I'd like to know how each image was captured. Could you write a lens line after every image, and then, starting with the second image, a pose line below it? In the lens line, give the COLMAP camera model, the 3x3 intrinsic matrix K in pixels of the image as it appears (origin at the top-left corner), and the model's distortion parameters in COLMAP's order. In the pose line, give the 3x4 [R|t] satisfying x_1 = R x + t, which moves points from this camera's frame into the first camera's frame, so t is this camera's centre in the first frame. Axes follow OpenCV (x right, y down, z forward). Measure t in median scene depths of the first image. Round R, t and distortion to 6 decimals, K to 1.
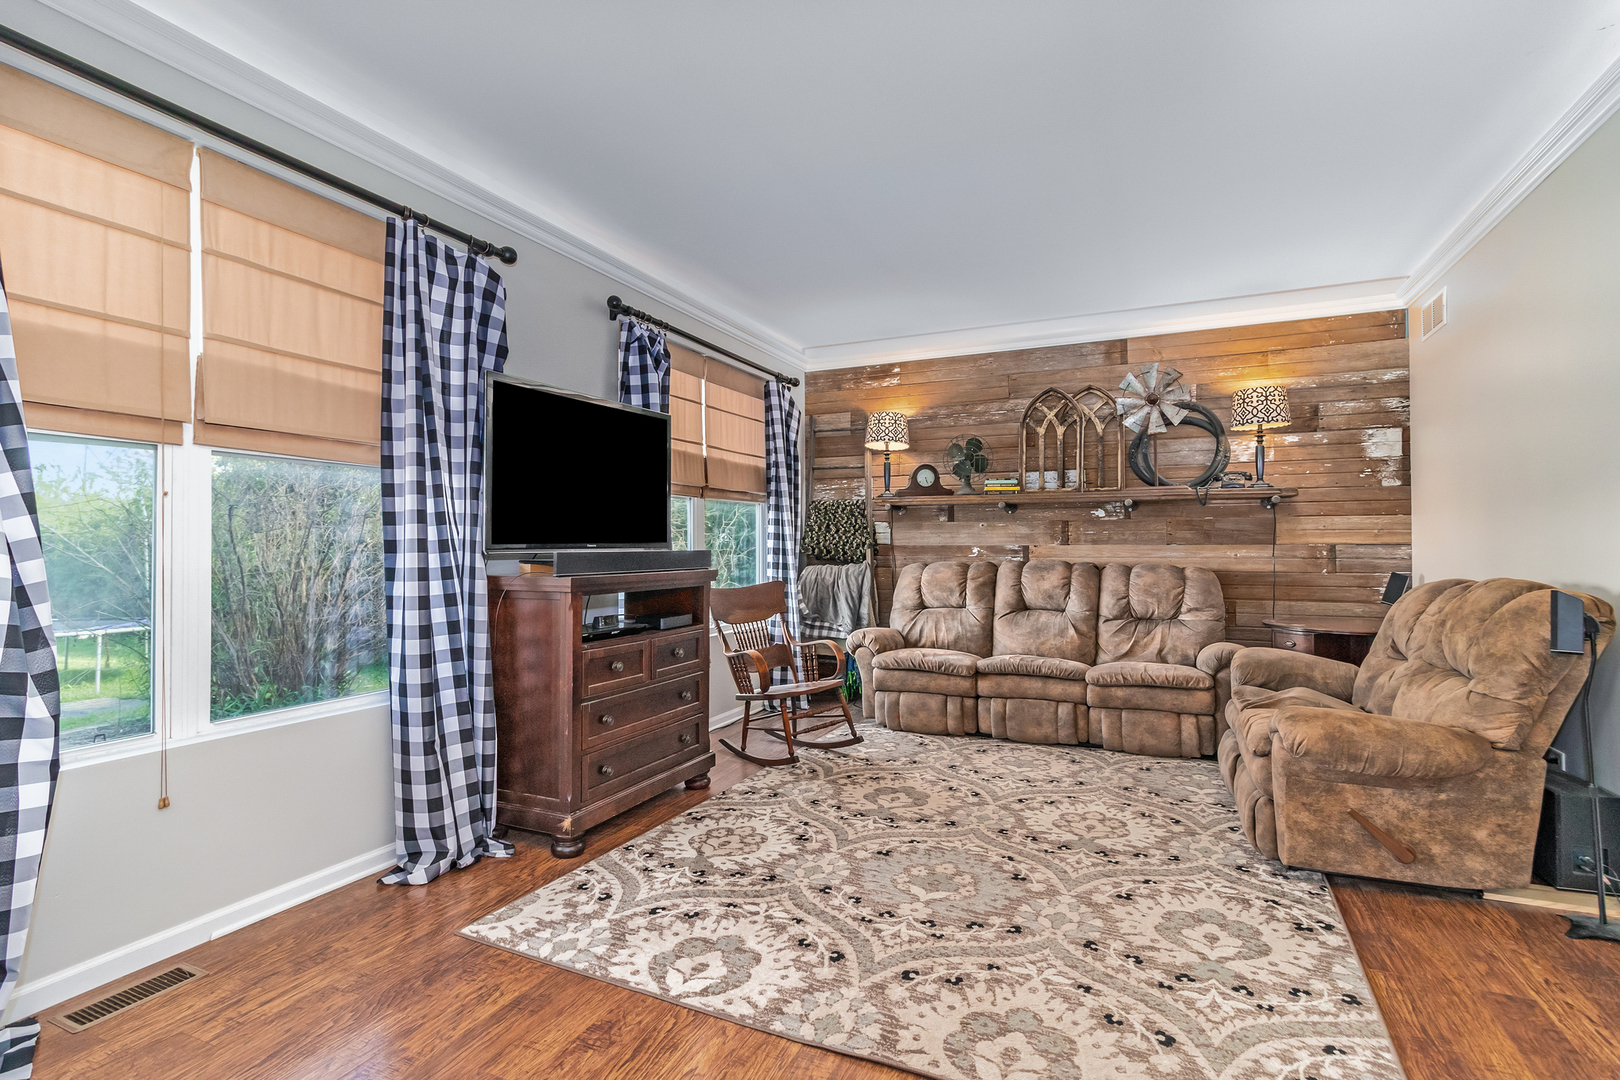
lens RADIAL K [[747.2, 0, 804.9], [0, 747.2, 544.9], [0, 0, 1]] dist [0.001022, 0.000605]
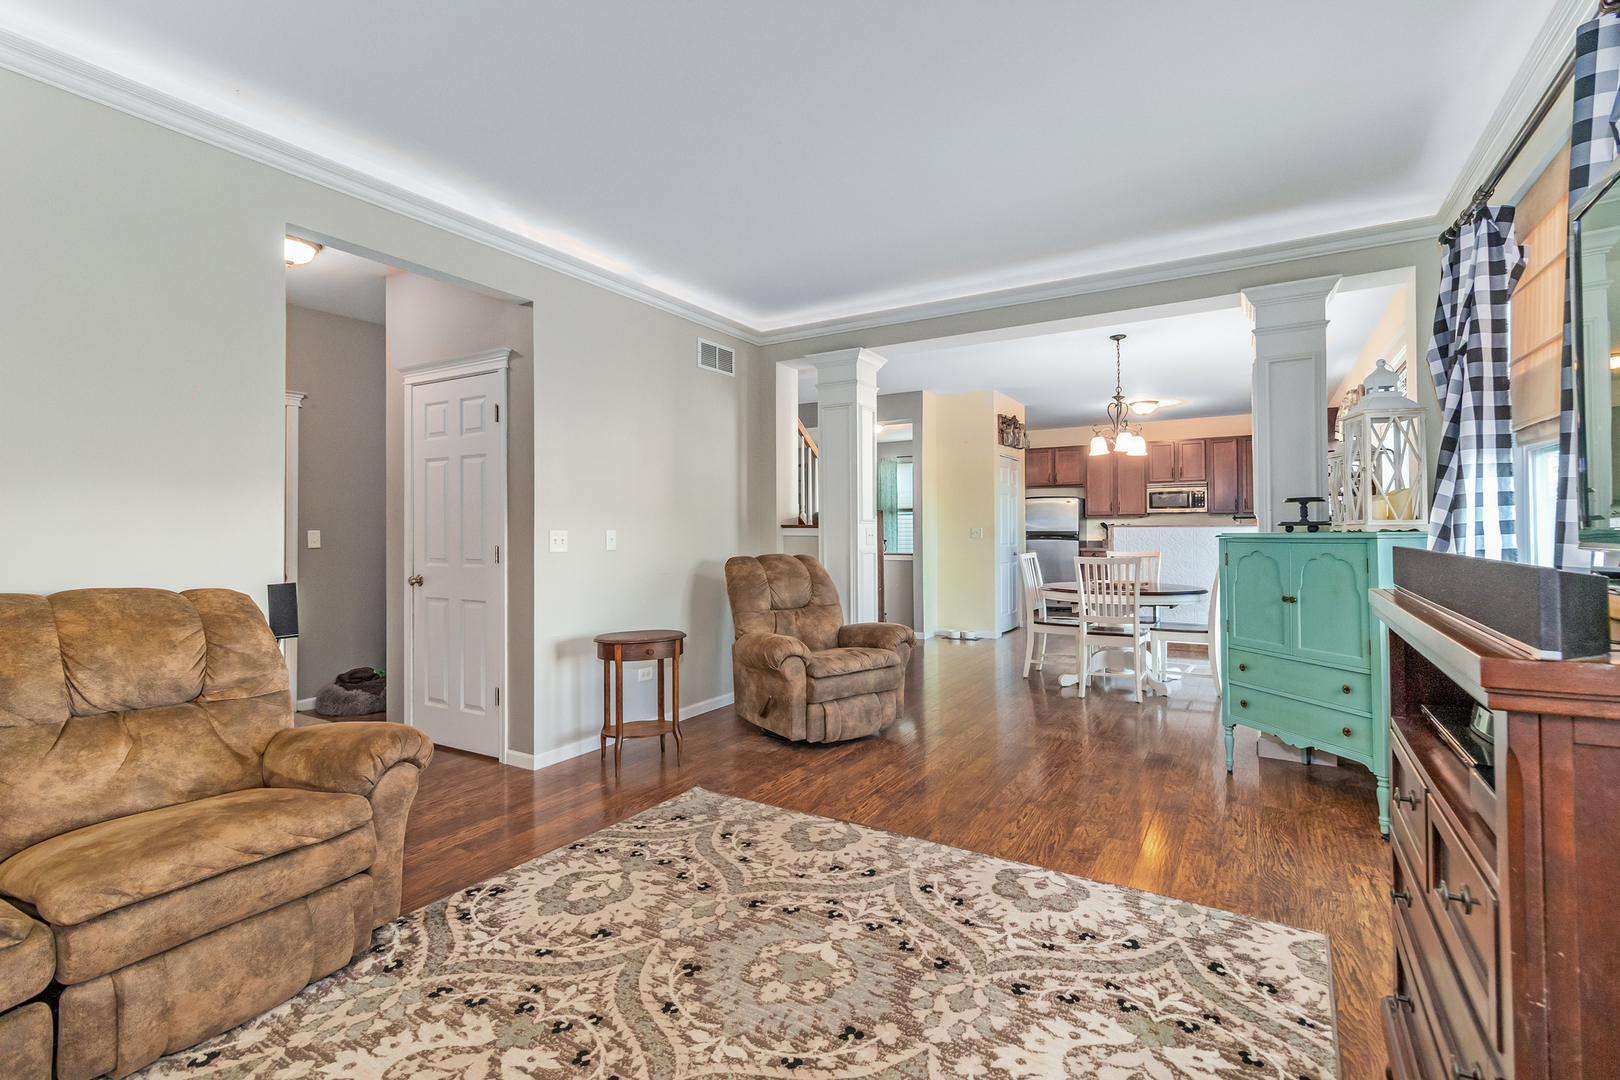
lens RADIAL K [[747.2, 0, 810.1], [0, 747.2, 528.7], [0, 0, 1]] dist [0.001022, 0.000605]
pose [[-0.994194, 0.012423, 0.106879, 0.080543], [0.011959, 0.999916, -0.004988, -0.007091], [-0.106932, -0.003681, -0.994260, 1.902303]]
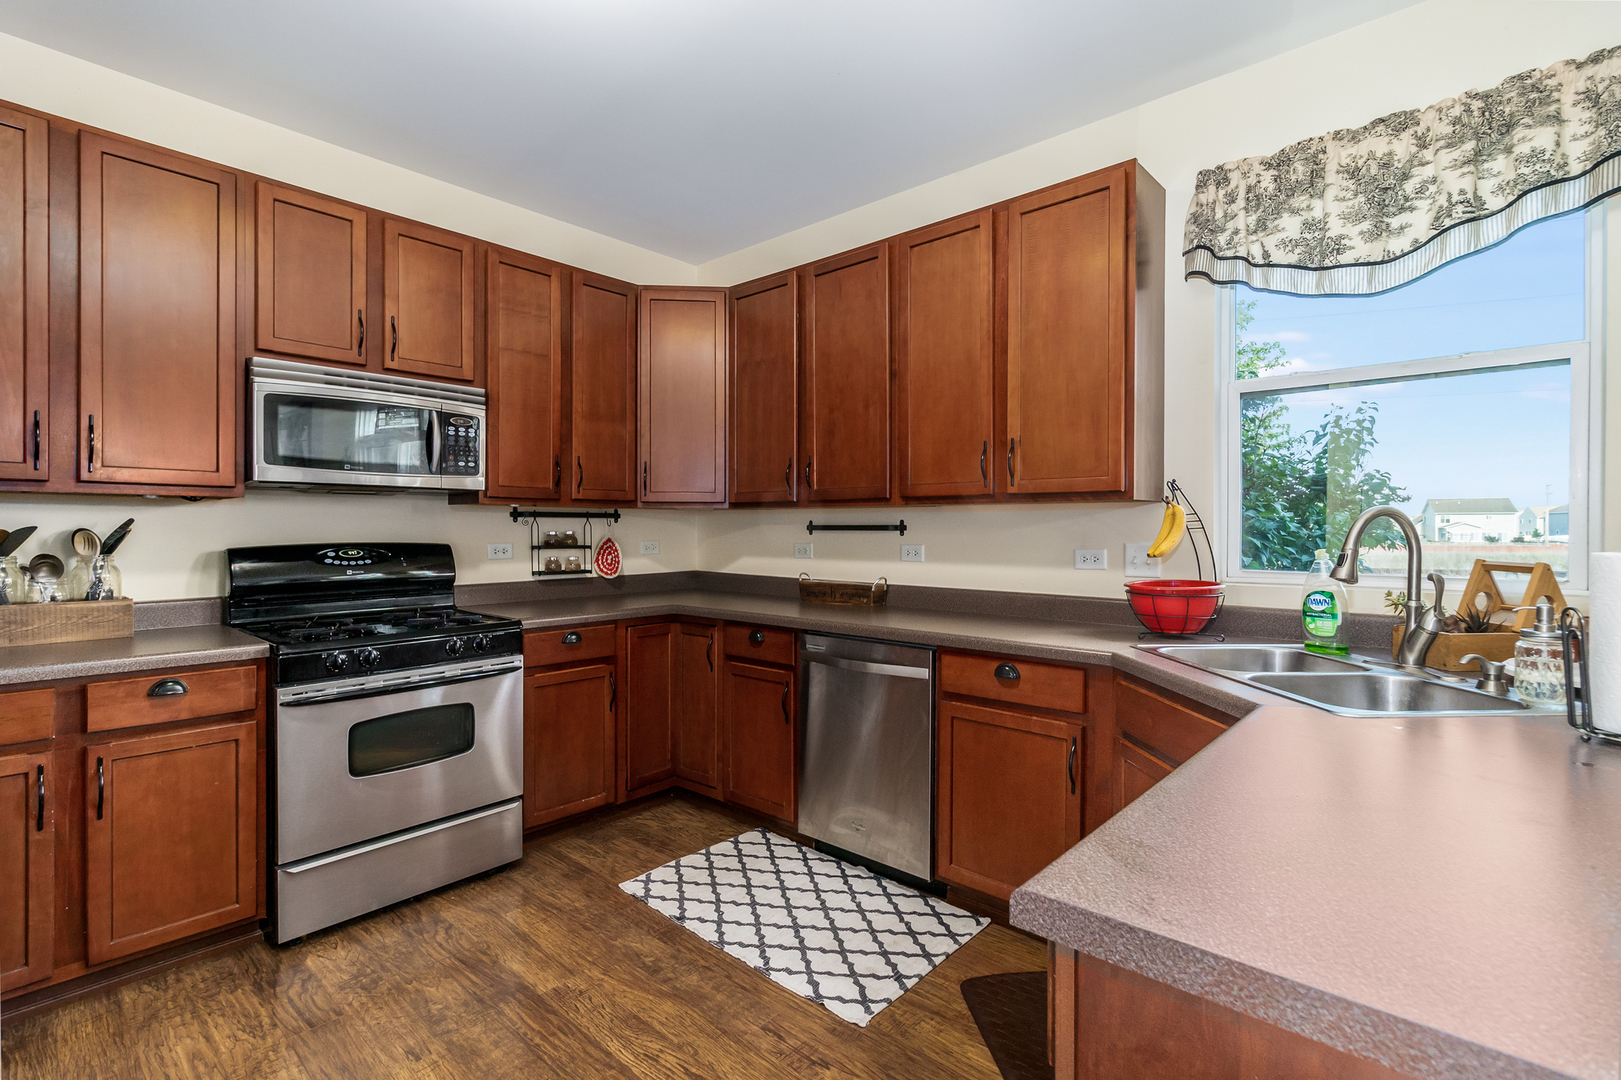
lens RADIAL K [[747.6, 0, 808.1], [0, 747.6, 532.3], [0, 0, 1]] dist [0.001022, 0.000605]
pose [[-0.303365, 0.005432, -0.952859, -0.775723], [0.001007, 0.999985, 0.005380, -0.037430], [0.952874, 0.000672, -0.303366, -2.089213]]
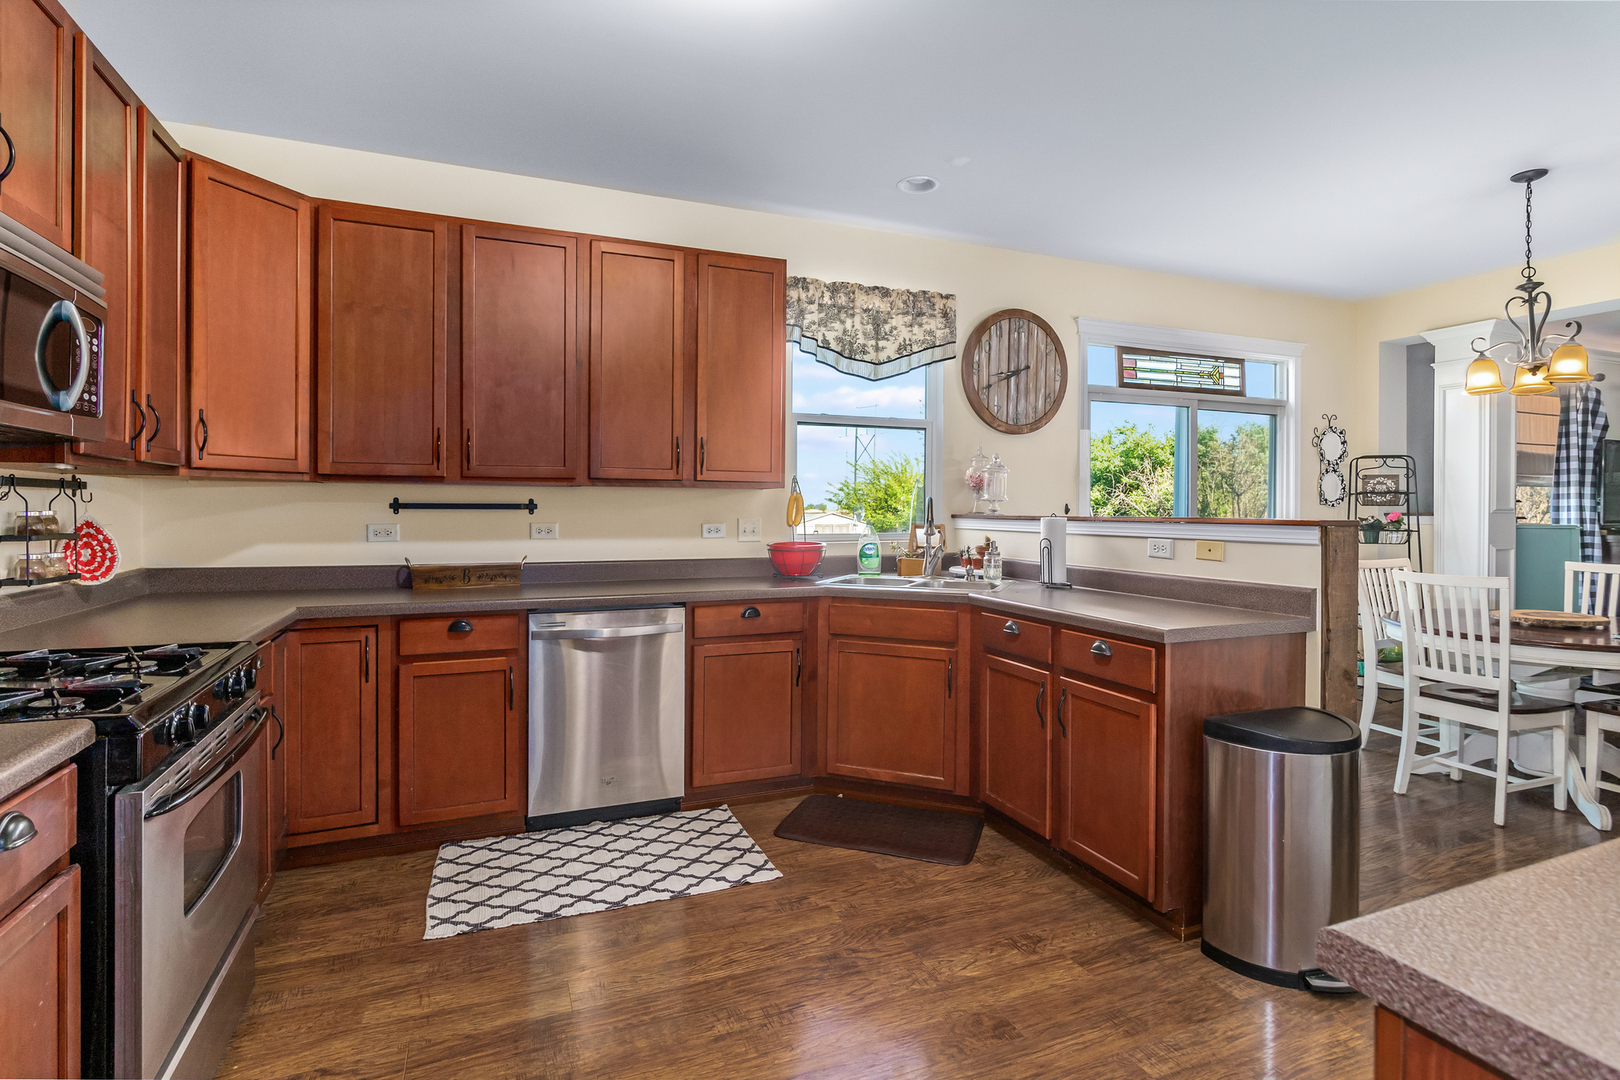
lens RADIAL K [[795.4, 0, 799.4], [0, 795.4, 517.8], [0, 0, 1]] dist [-0.005656, 0.000414]
pose [[0.722575, 0.013381, -0.691163, -0.742190], [-0.004534, 0.999883, 0.014618, -0.041465], [0.691278, -0.007429, 0.722551, -3.197368]]
